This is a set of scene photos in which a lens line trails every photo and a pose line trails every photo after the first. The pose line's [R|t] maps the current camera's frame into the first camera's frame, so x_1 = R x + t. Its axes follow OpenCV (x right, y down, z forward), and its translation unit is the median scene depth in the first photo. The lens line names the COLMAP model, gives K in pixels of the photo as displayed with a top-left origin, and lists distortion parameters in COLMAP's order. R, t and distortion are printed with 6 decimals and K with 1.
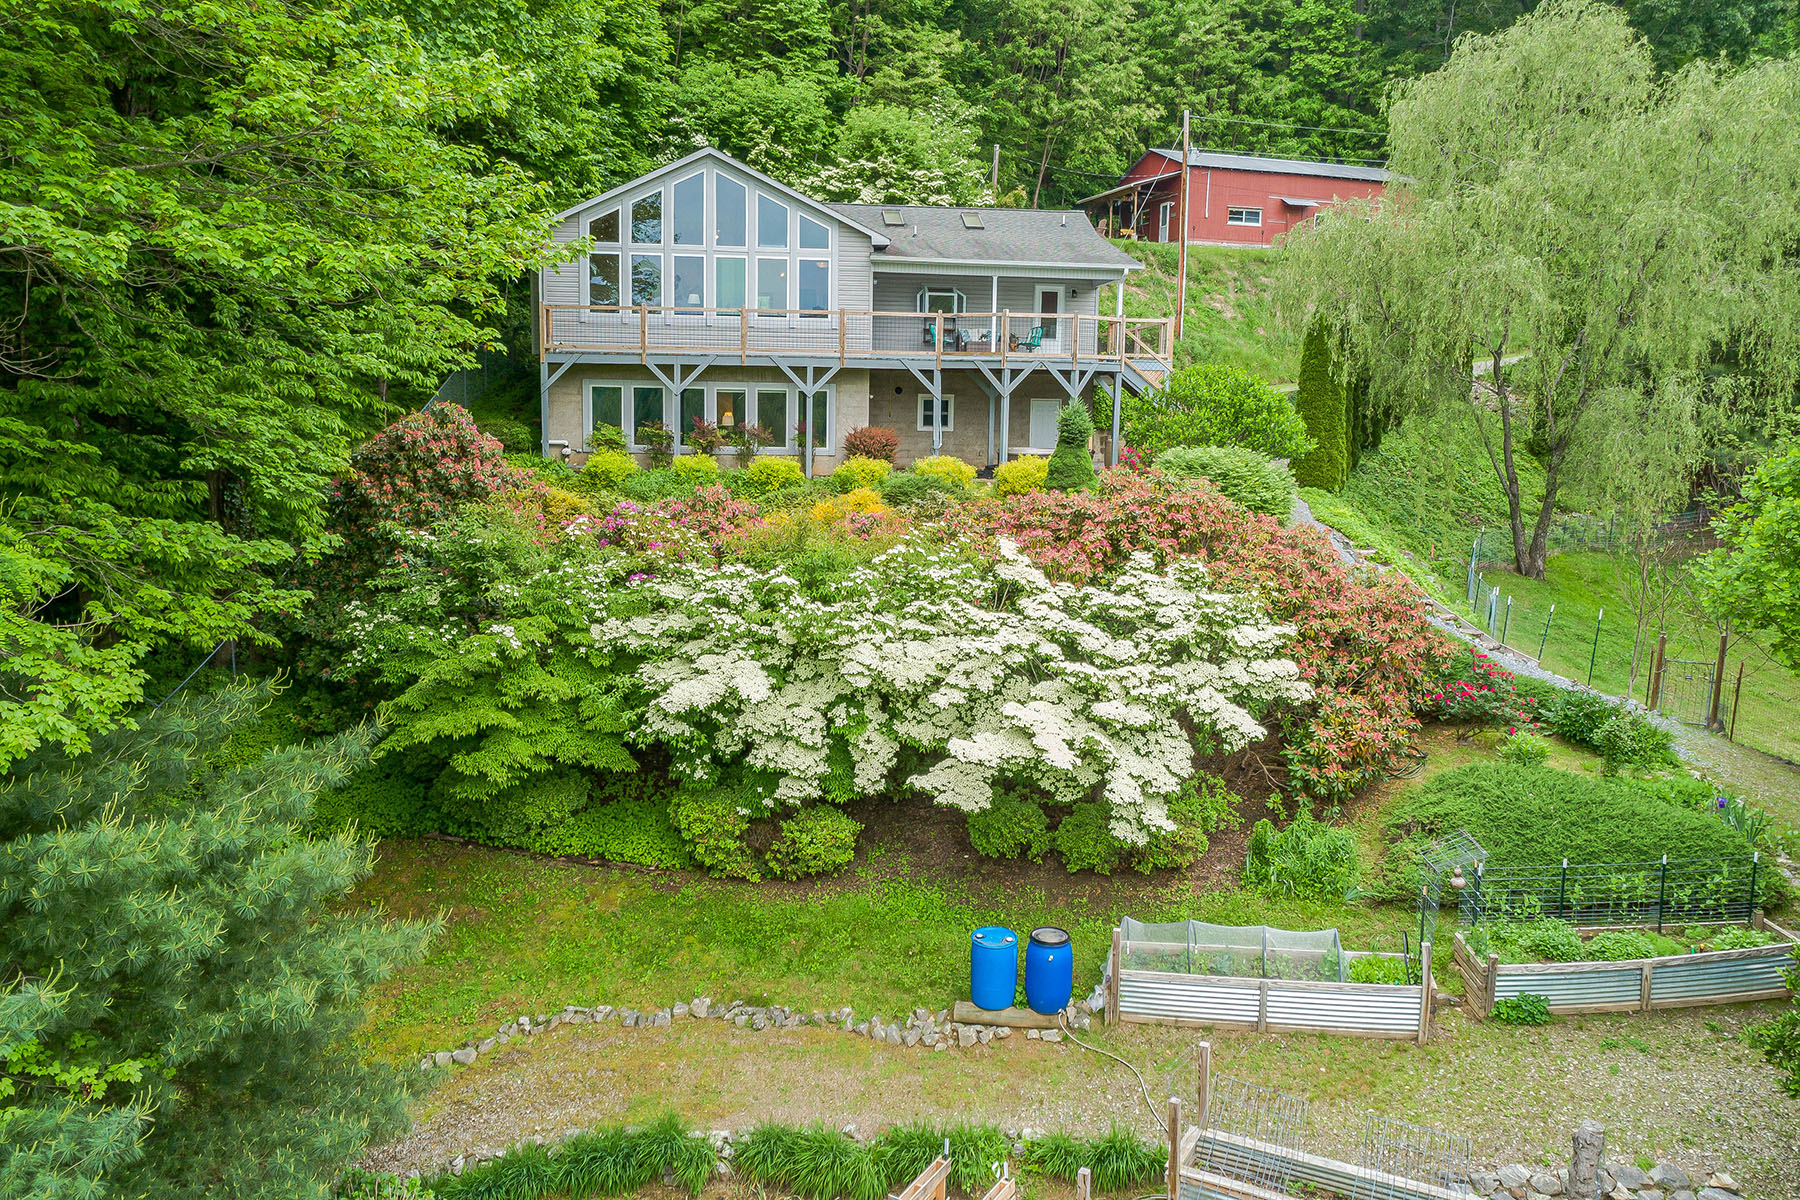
lens RADIAL K [[1369.3, 0, 909.2], [0, 1369.3, 595.7], [0, 0, 1]] dist [-0.024139, 0.010747]
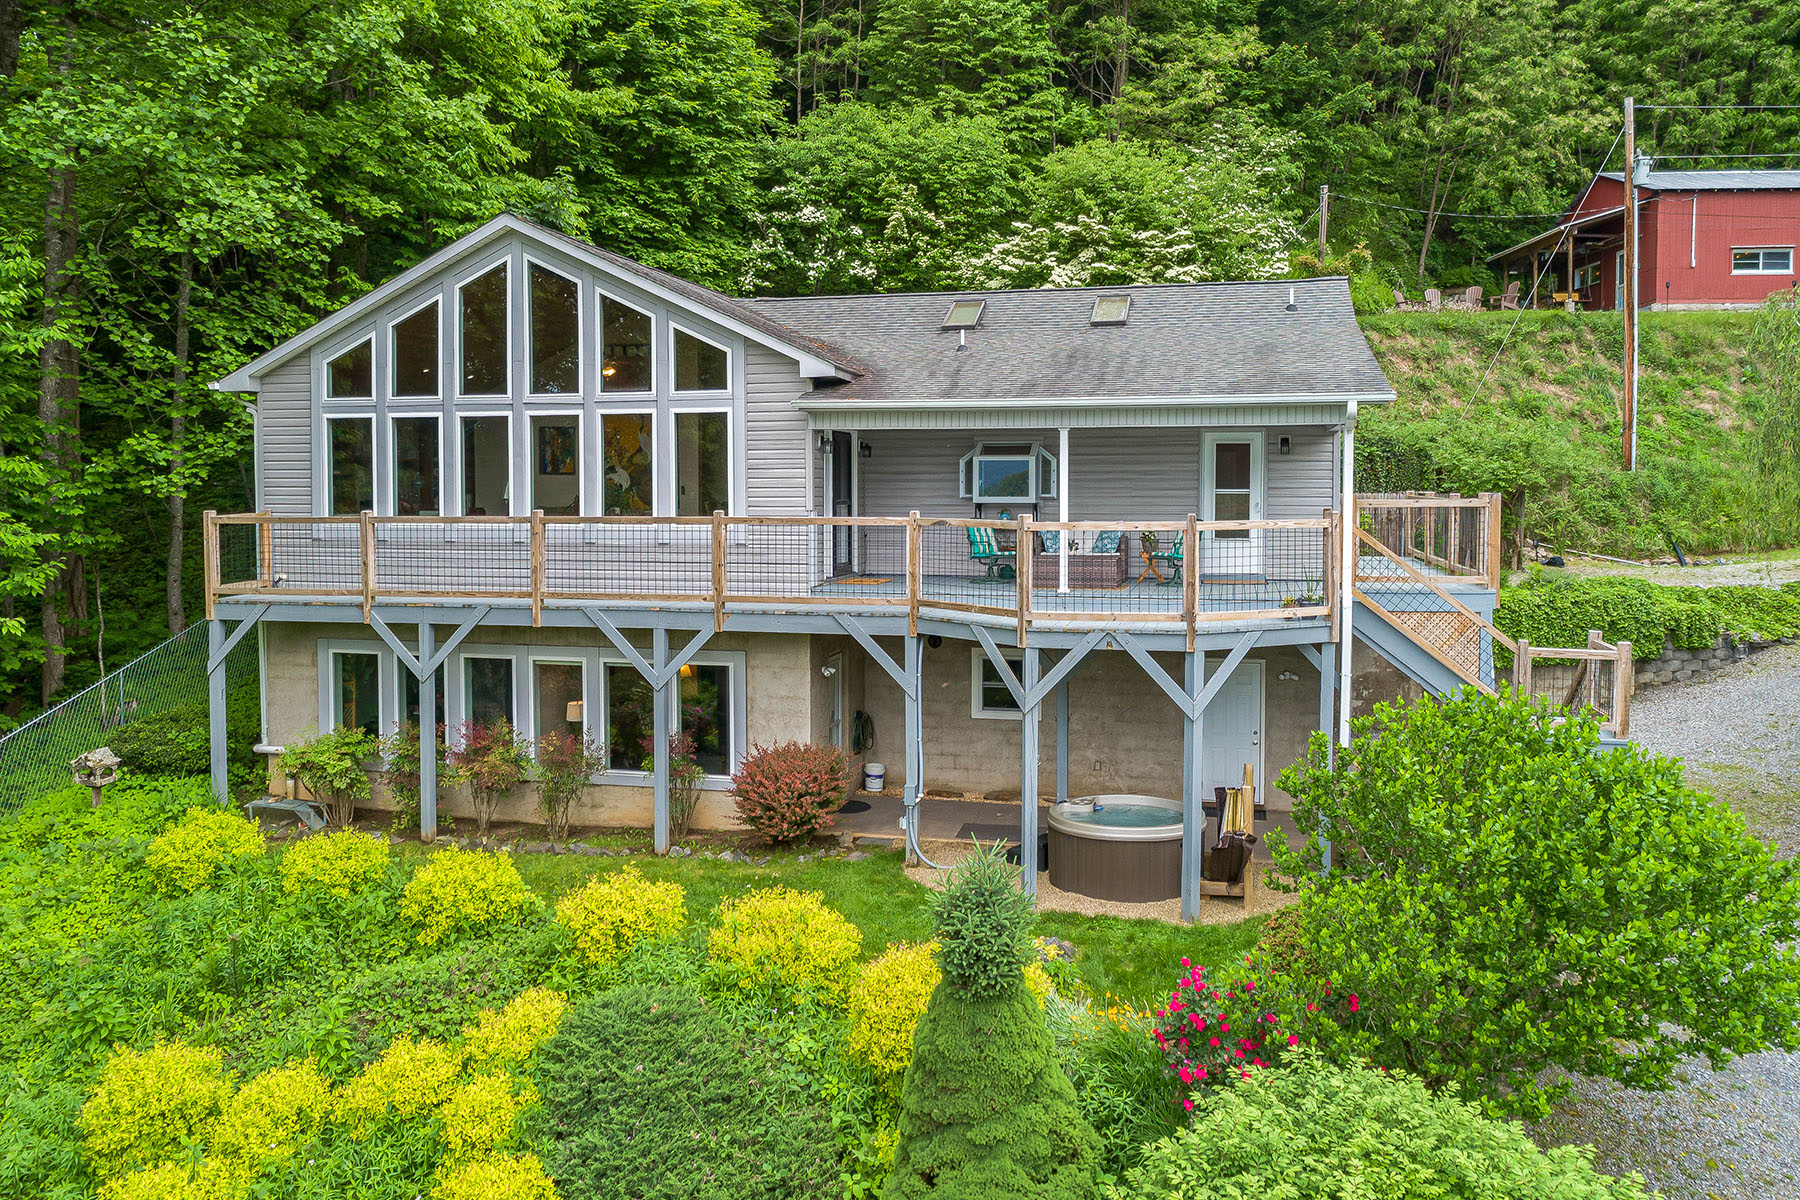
lens RADIAL K [[1369.3, 0, 893.8], [0, 1369.3, 533.8], [0, 0, 1]] dist [-0.024139, 0.010747]
pose [[0.934680, -0.007999, -0.355401, 0.121699], [-0.029003, 0.994698, -0.098665, -0.102932], [0.354306, 0.102528, 0.929492, 0.375567]]
